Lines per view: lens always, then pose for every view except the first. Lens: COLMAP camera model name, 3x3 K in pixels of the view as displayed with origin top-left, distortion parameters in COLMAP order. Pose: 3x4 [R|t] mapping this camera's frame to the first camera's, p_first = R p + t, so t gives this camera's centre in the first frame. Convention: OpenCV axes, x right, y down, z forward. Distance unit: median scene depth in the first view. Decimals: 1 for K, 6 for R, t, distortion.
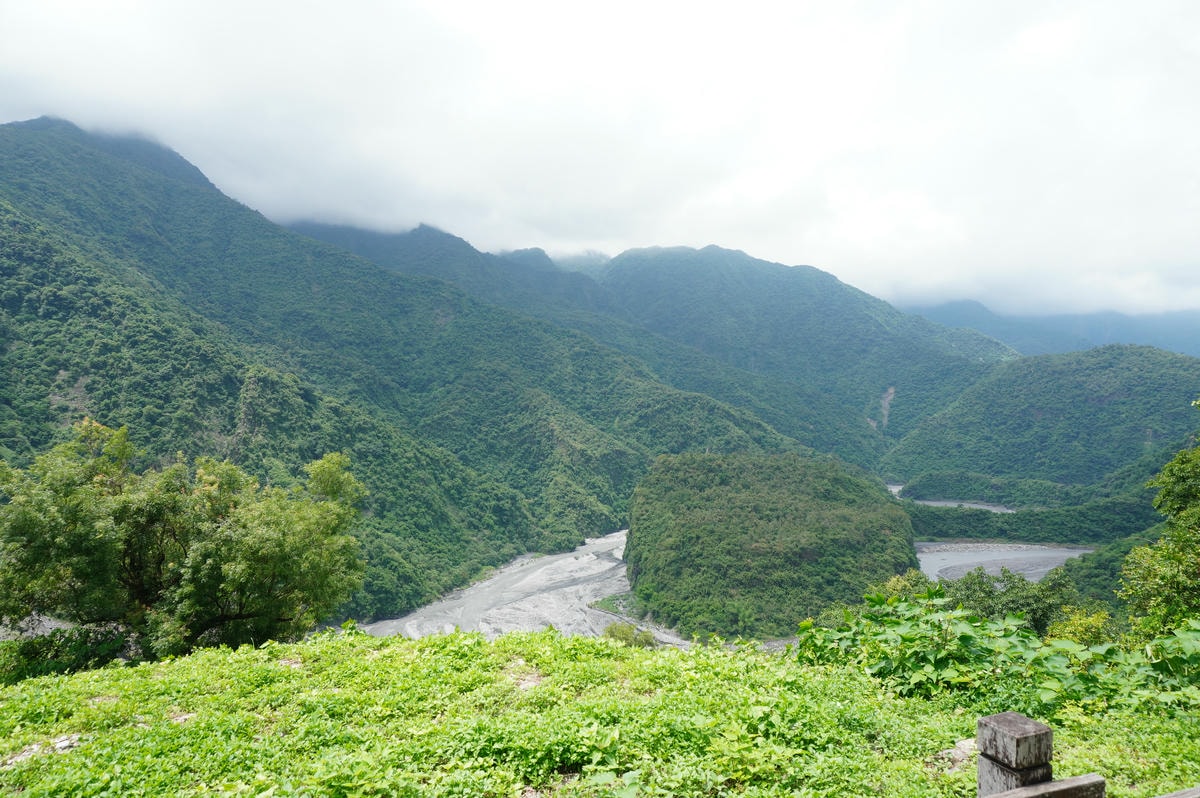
lens RADIAL K [[765.8, 0, 600.0], [0, 765.8, 399.0], [0, 0, 1]] dist [0.000206, -0.000198]
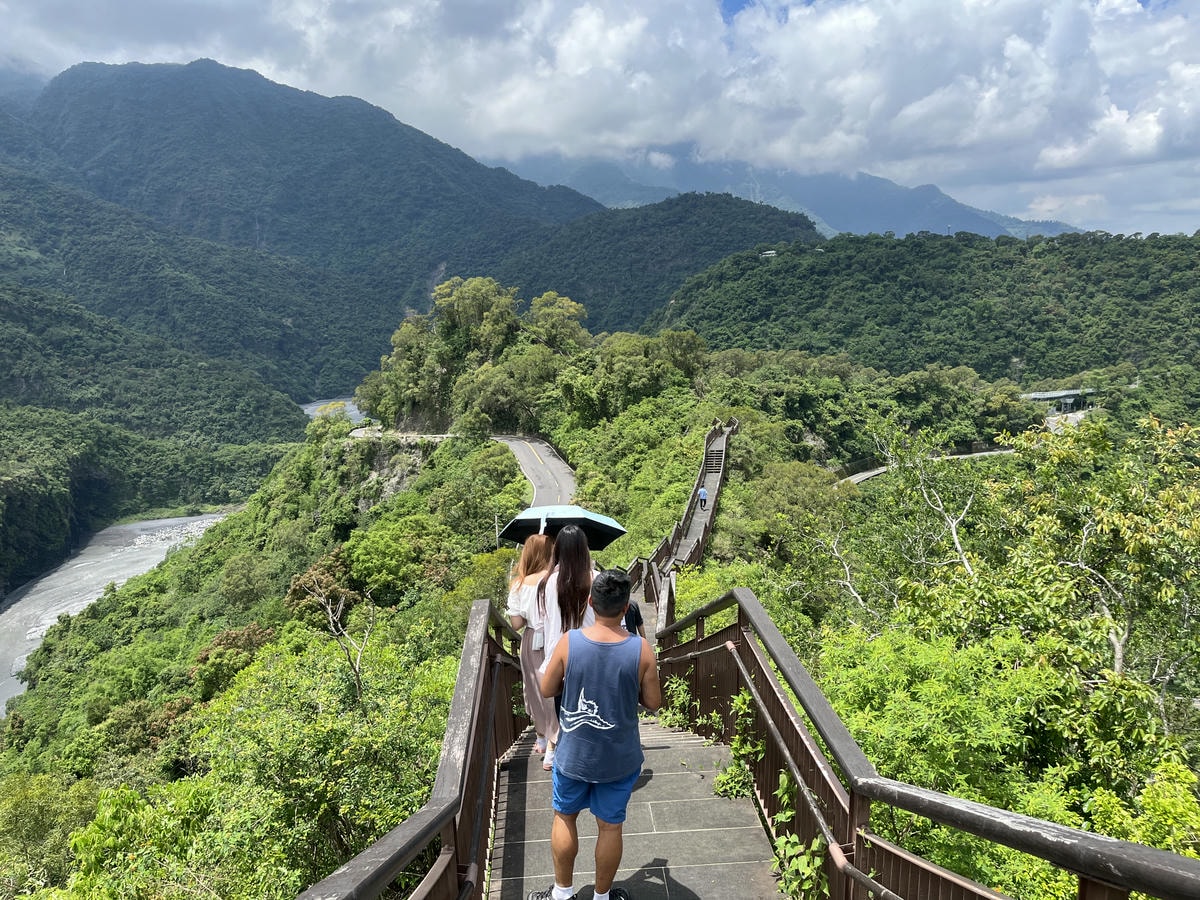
lens RADIAL K [[867.7, 0, 570.1], [0, 867.7, 444.4], [0, 0, 1]] dist [0.029663, -0.006983]
pose [[0.942344, -0.094521, 0.321019, 0.314328], [0.040724, 0.984543, 0.170344, 0.028903], [-0.332158, -0.147450, 0.931627, 0.227307]]
